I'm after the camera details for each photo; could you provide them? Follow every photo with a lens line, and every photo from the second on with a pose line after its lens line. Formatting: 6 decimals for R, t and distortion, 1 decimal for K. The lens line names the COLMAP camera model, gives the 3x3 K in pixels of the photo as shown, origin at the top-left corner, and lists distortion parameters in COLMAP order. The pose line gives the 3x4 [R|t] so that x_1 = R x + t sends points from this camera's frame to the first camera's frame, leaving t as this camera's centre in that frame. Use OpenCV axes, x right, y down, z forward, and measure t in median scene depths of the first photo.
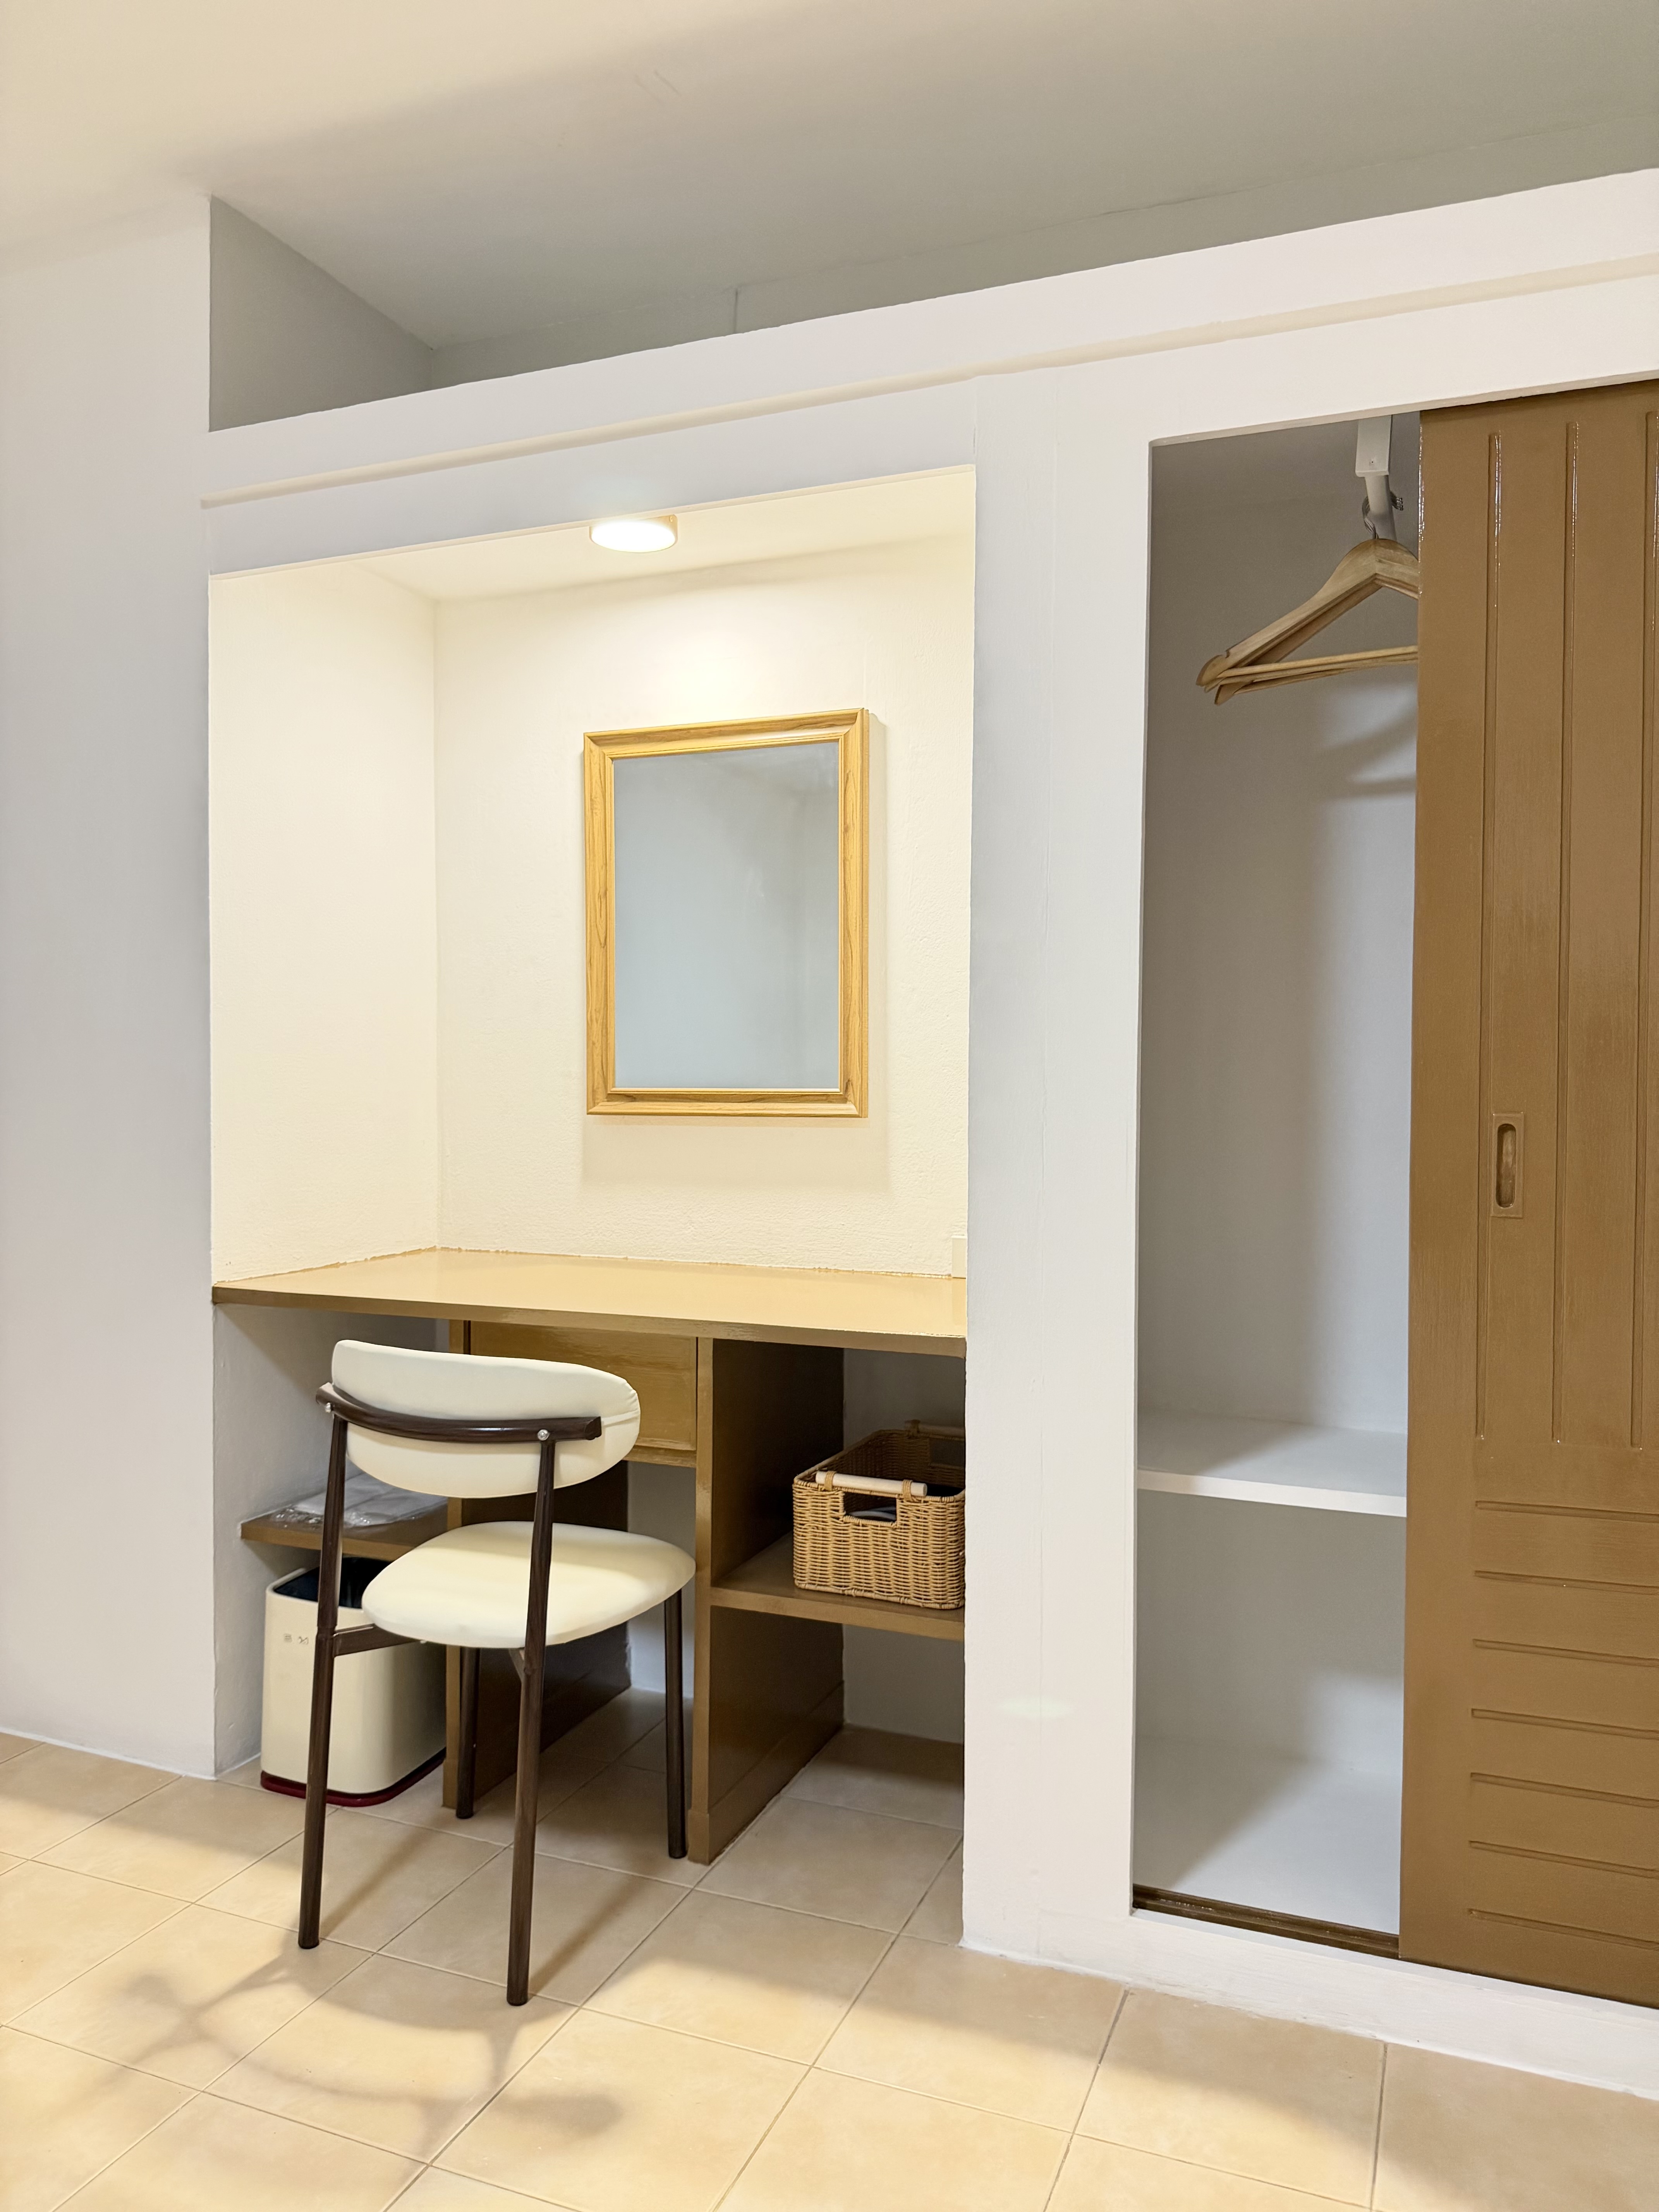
lens RADIAL K [[1542.4, 0, 824.4], [0, 1542.4, 1115.8], [0, 0, 1]] dist [0.133023, -0.230850]
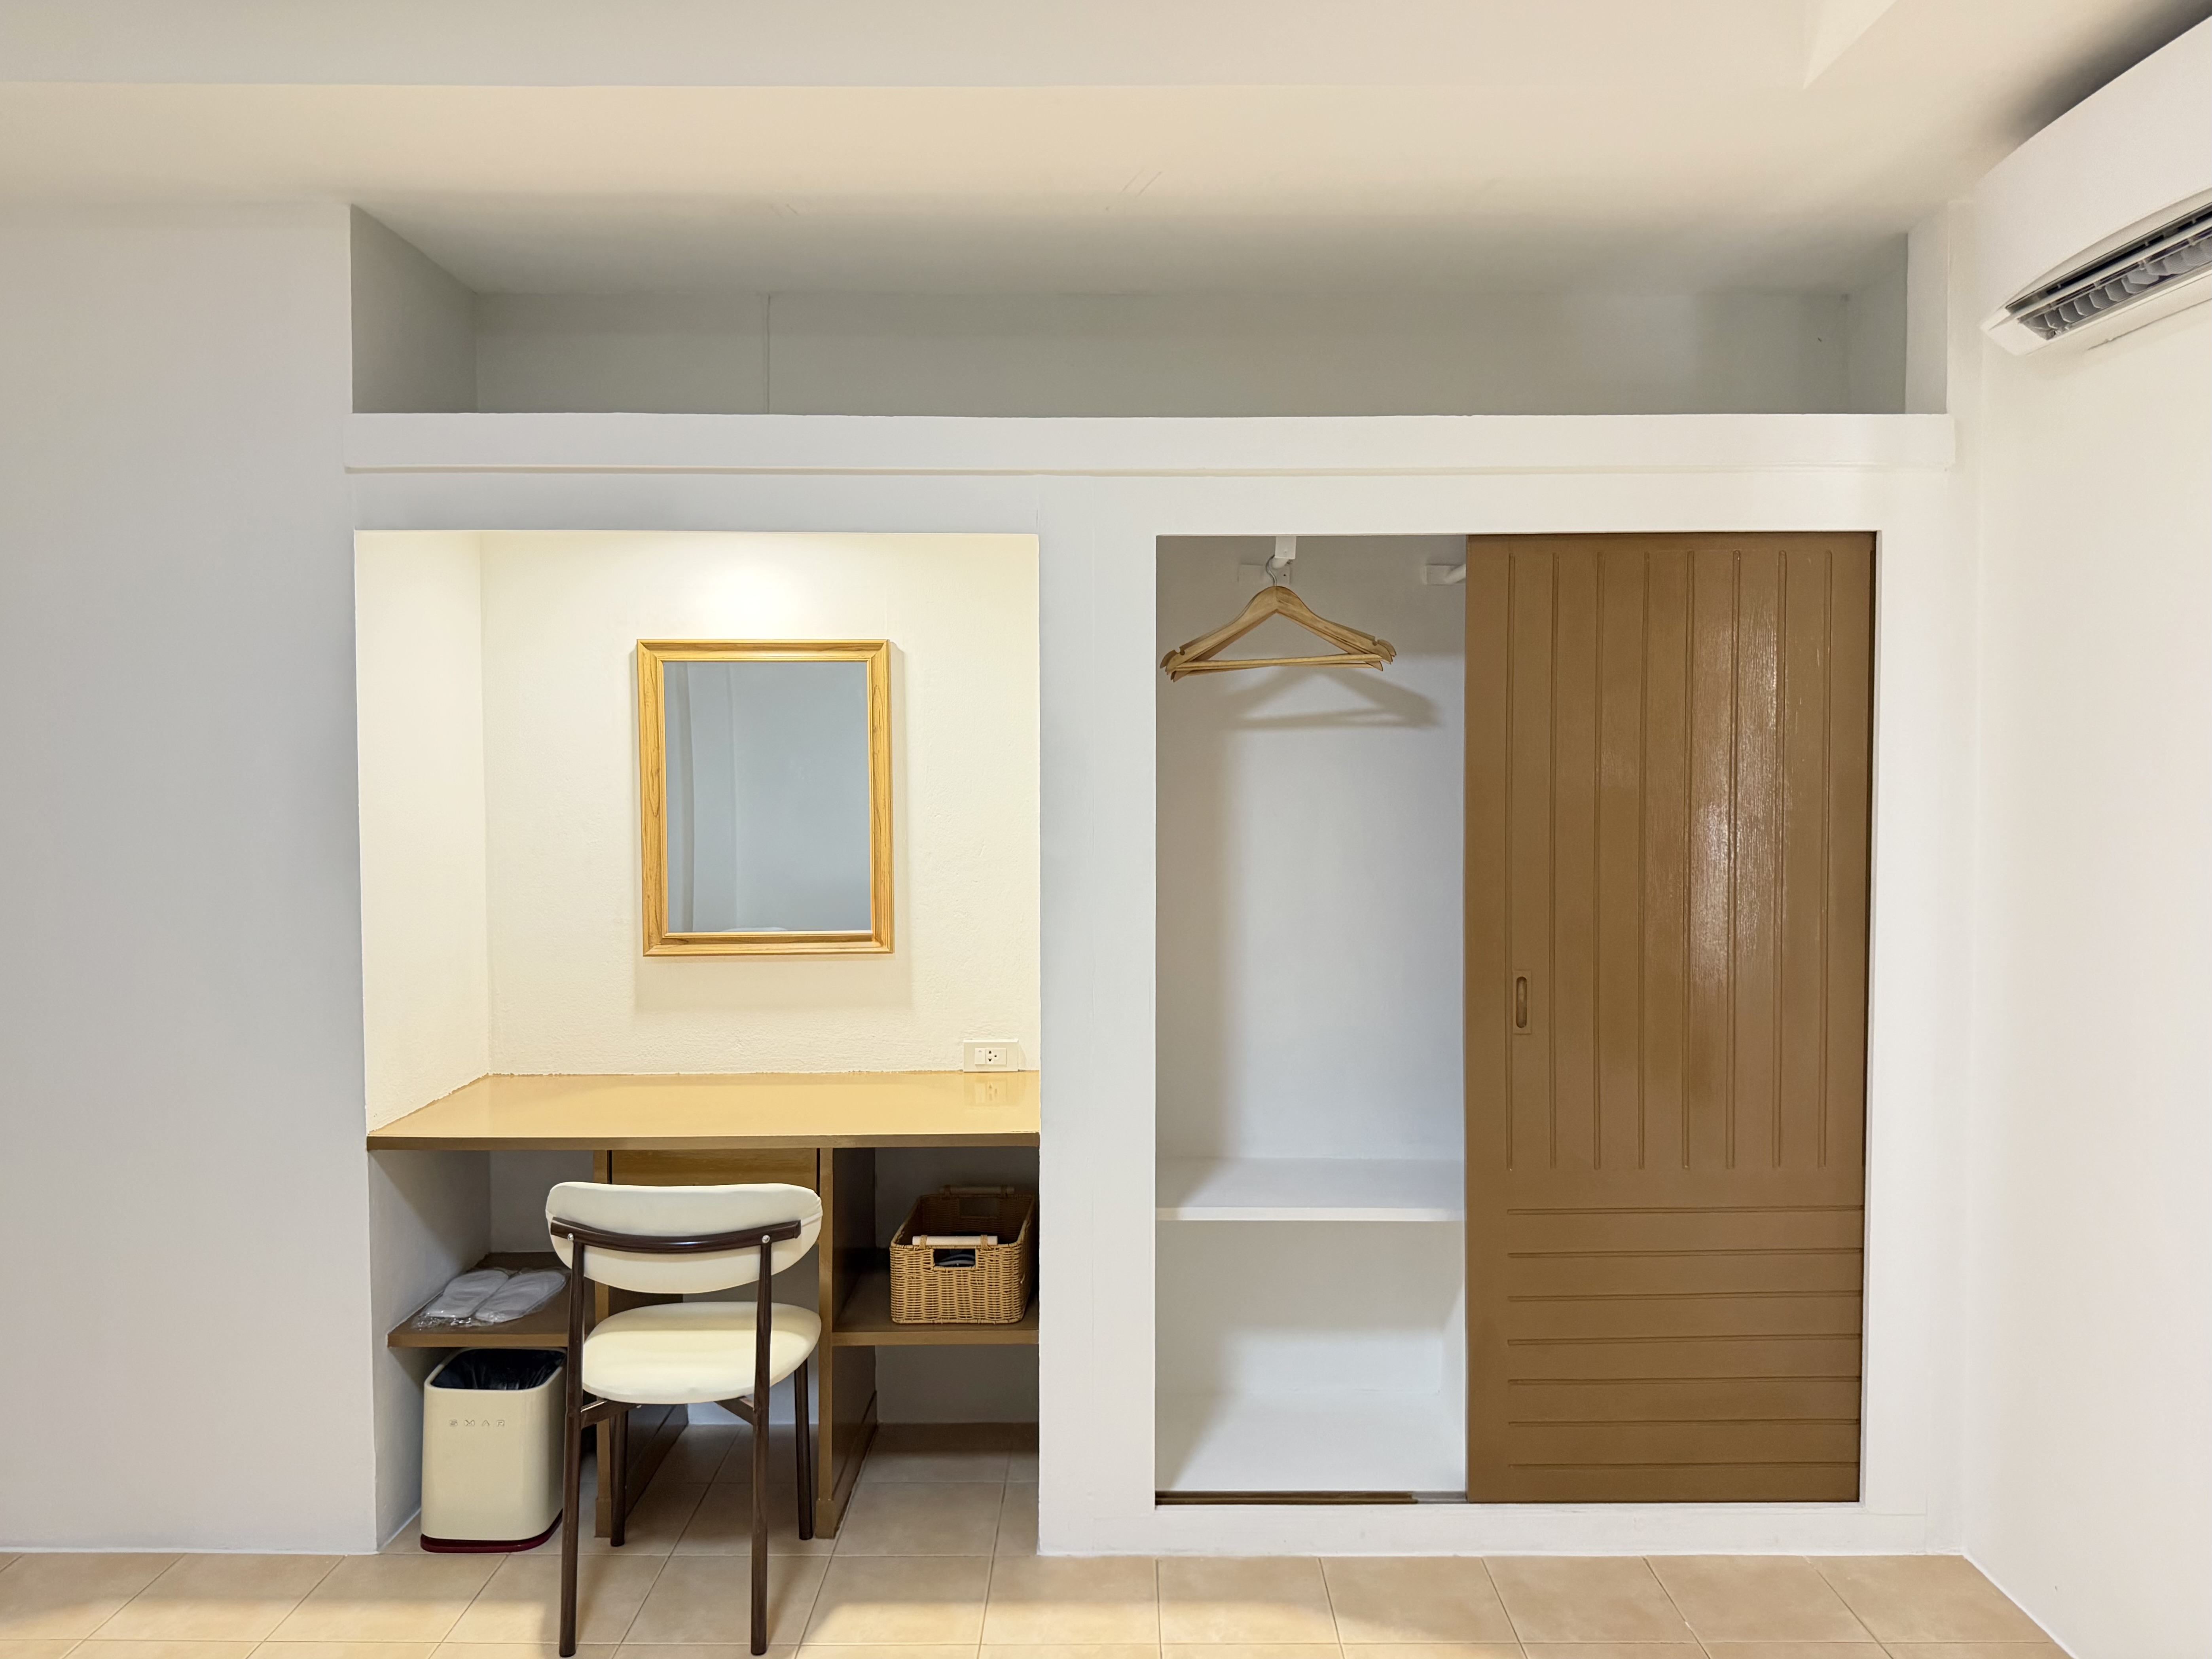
lens RADIAL K [[1568.6, 0, 1106.0], [0, 1568.6, 829.5], [0, 0, 1]] dist [0.086046, -0.120644]
pose [[0.933587, -0.023077, 0.357607, -0.327804], [0.019638, 0.999719, 0.013246, -0.139207], [-0.357812, -0.005343, 0.933778, -0.341365]]
